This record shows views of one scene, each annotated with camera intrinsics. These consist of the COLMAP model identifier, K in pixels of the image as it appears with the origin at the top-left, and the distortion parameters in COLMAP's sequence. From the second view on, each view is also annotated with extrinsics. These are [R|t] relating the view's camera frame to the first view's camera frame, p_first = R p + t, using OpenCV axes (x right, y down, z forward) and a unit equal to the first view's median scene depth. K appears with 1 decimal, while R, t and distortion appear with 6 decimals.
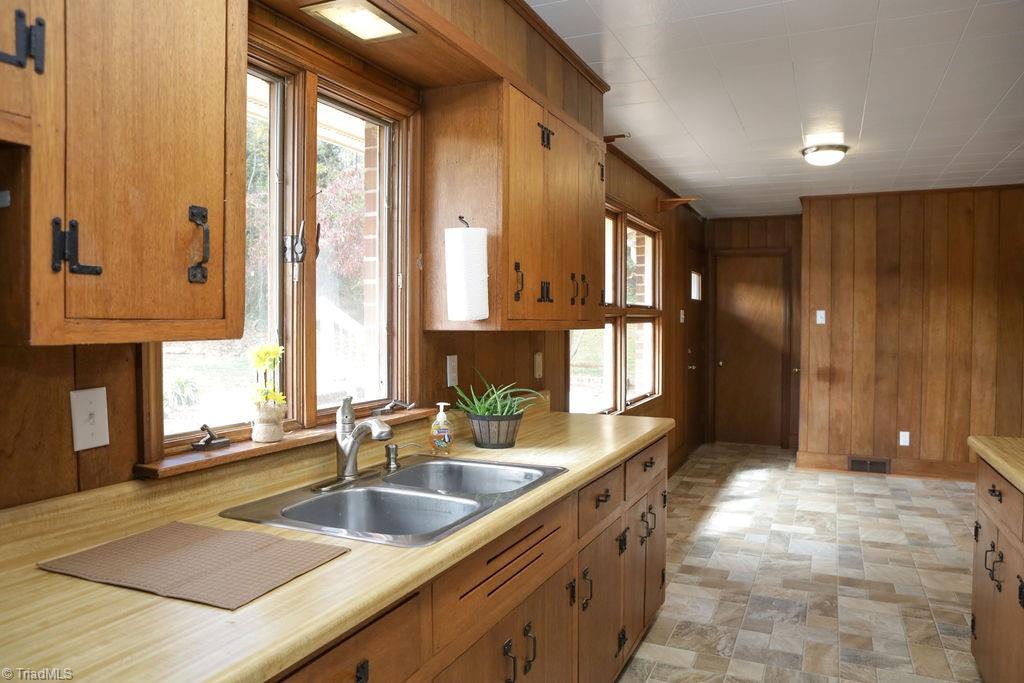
lens RADIAL K [[706.6, 0, 509.5], [0, 706.6, 343.3], [0, 0, 1]] dist [-0.100810, 0.072975]
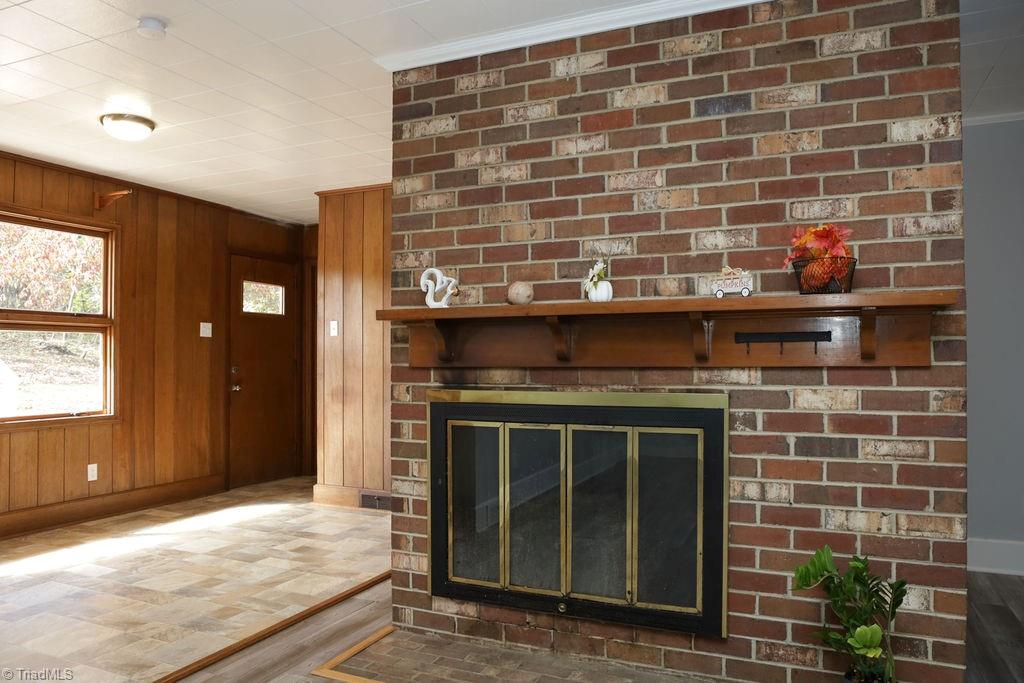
lens RADIAL K [[706.6, 0, 519.3], [0, 706.6, 346.6], [0, 0, 1]] dist [-0.100810, 0.072975]
pose [[0.999651, 0.001694, 0.026352, 0.700439], [-0.000275, 0.998554, -0.053751, 0.033868], [-0.026405, 0.053725, 0.998207, 0.117360]]
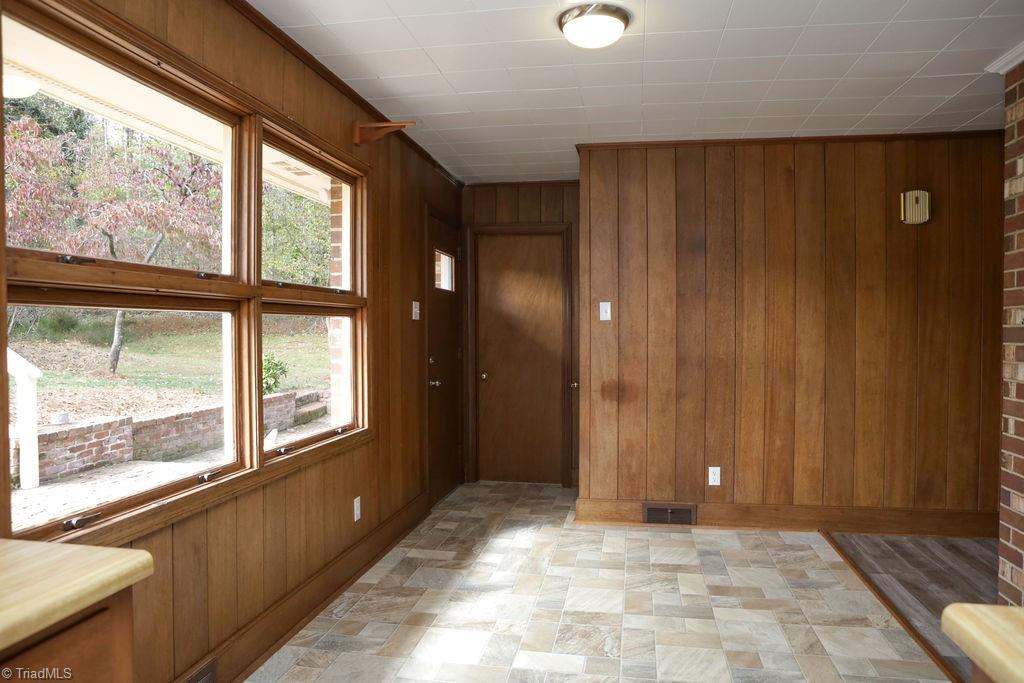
lens RADIAL K [[706.6, 0, 506.9], [0, 706.6, 344.4], [0, 0, 1]] dist [-0.100810, 0.072975]
pose [[0.968067, -0.006017, 0.250618, 0.176870], [0.009315, 0.999885, -0.011976, 0.004628], [-0.250517, 0.013928, 0.968012, 0.337940]]
